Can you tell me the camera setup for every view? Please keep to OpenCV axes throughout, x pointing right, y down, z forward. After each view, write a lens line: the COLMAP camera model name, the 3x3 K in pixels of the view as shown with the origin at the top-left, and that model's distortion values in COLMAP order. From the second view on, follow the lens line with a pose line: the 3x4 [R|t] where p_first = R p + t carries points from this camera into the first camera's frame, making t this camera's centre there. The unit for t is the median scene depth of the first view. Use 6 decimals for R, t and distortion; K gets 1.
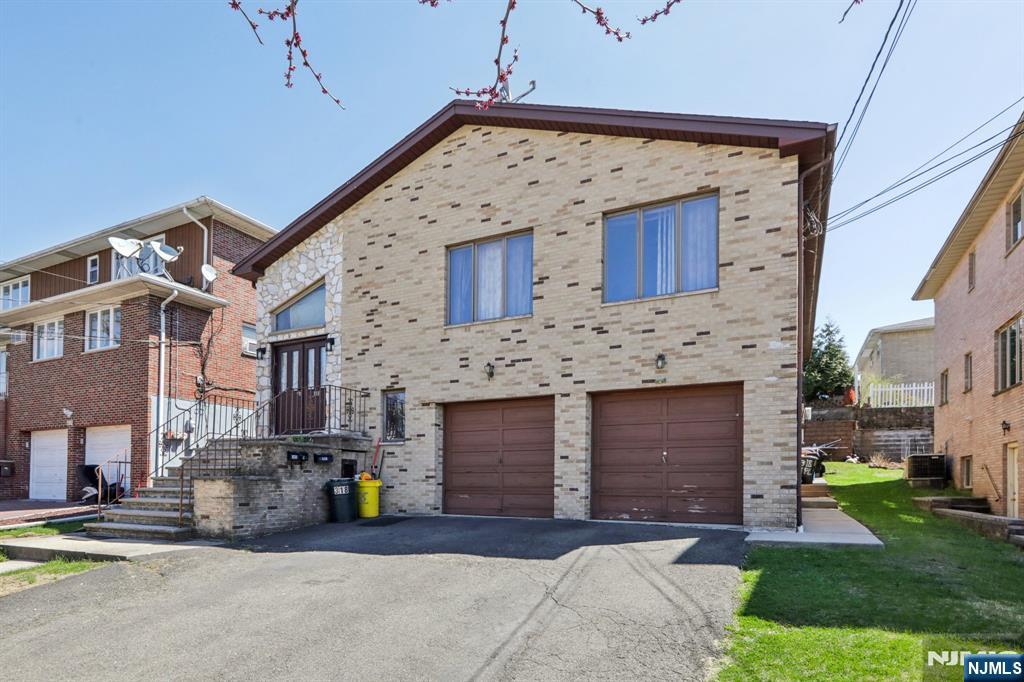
lens RADIAL K [[562.5, 0, 512.1], [0, 562.5, 341.6], [0, 0, 1]] dist [0.007246, 0.001637]
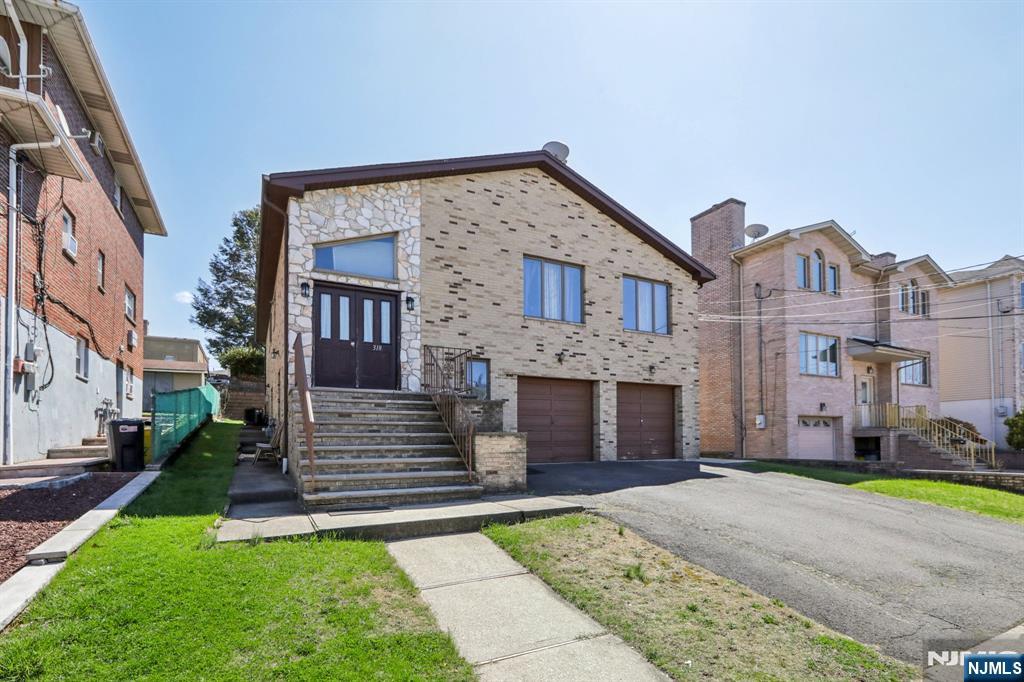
lens RADIAL K [[461.3, 0, 512.8], [0, 461.3, 313.2], [0, 0, 1]] dist [0.008091, 0.001154]
pose [[0.580502, 0.208009, 0.787242, -0.999818], [-0.188042, 0.974932, -0.118941, 0.099768], [-0.792249, -0.078989, 0.605064, 0.396753]]
